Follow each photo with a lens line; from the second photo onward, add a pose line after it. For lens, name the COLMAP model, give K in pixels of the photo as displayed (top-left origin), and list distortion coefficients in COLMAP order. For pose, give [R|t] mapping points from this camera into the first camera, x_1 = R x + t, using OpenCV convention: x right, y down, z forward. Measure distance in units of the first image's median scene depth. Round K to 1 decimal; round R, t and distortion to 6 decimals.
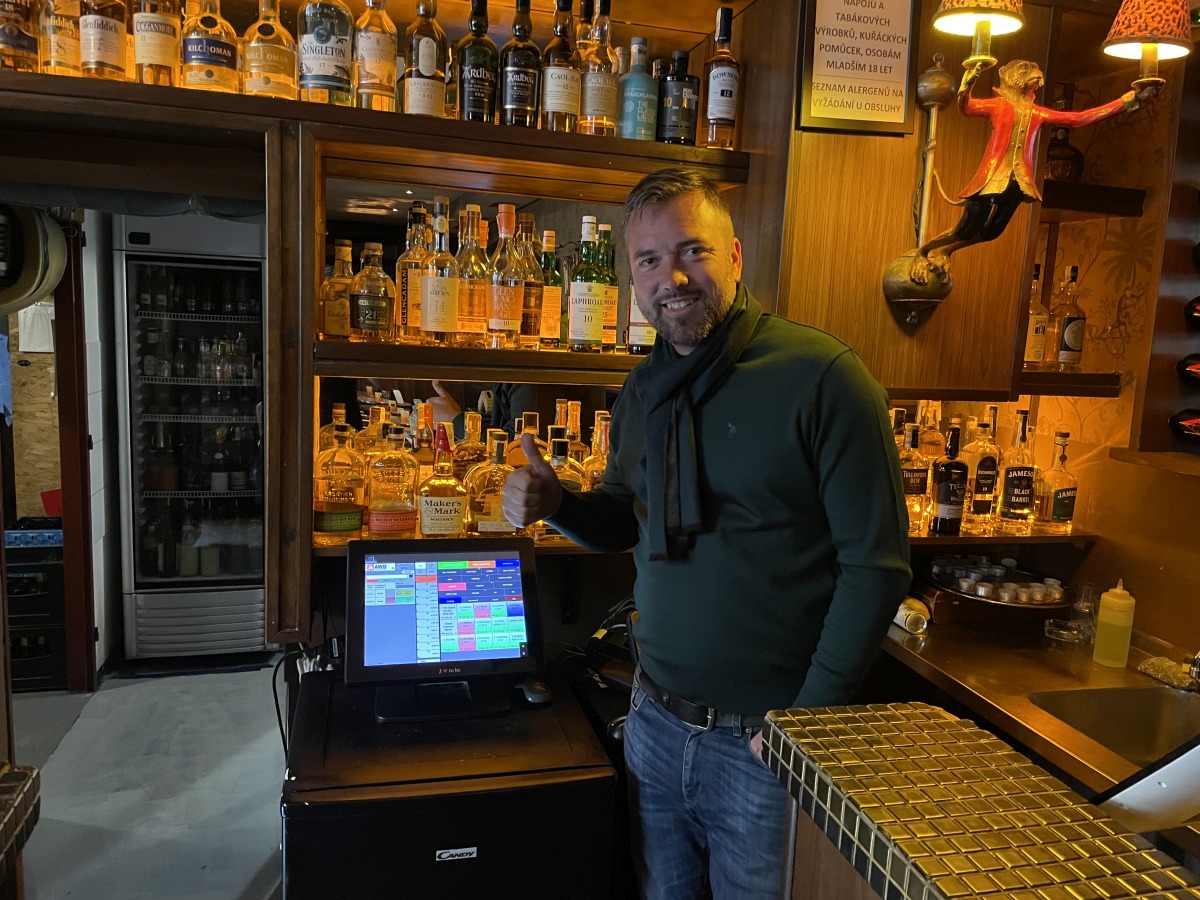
lens RADIAL K [[887.0, 0, 600.0], [0, 887.0, 450.0], [0, 0, 1]] dist [0.045734, -0.006099]
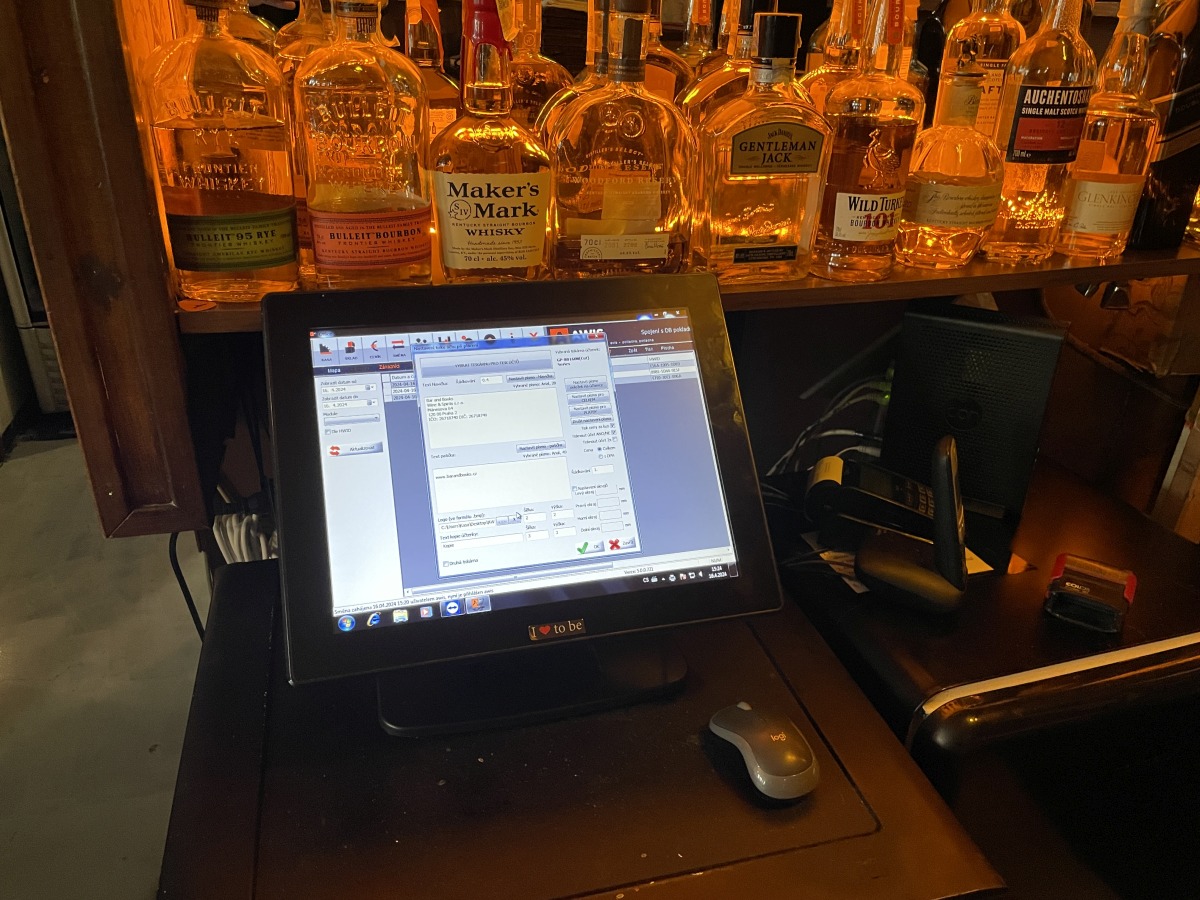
lens RADIAL K [[887.0, 0, 600.0], [0, 887.0, 450.0], [0, 0, 1]] dist [0.045734, -0.006099]
pose [[0.999783, -0.020775, 0.001548, -0.132299], [0.019066, 0.942405, 0.333929, 0.037419], [-0.008396, -0.333827, 0.942597, 0.585342]]
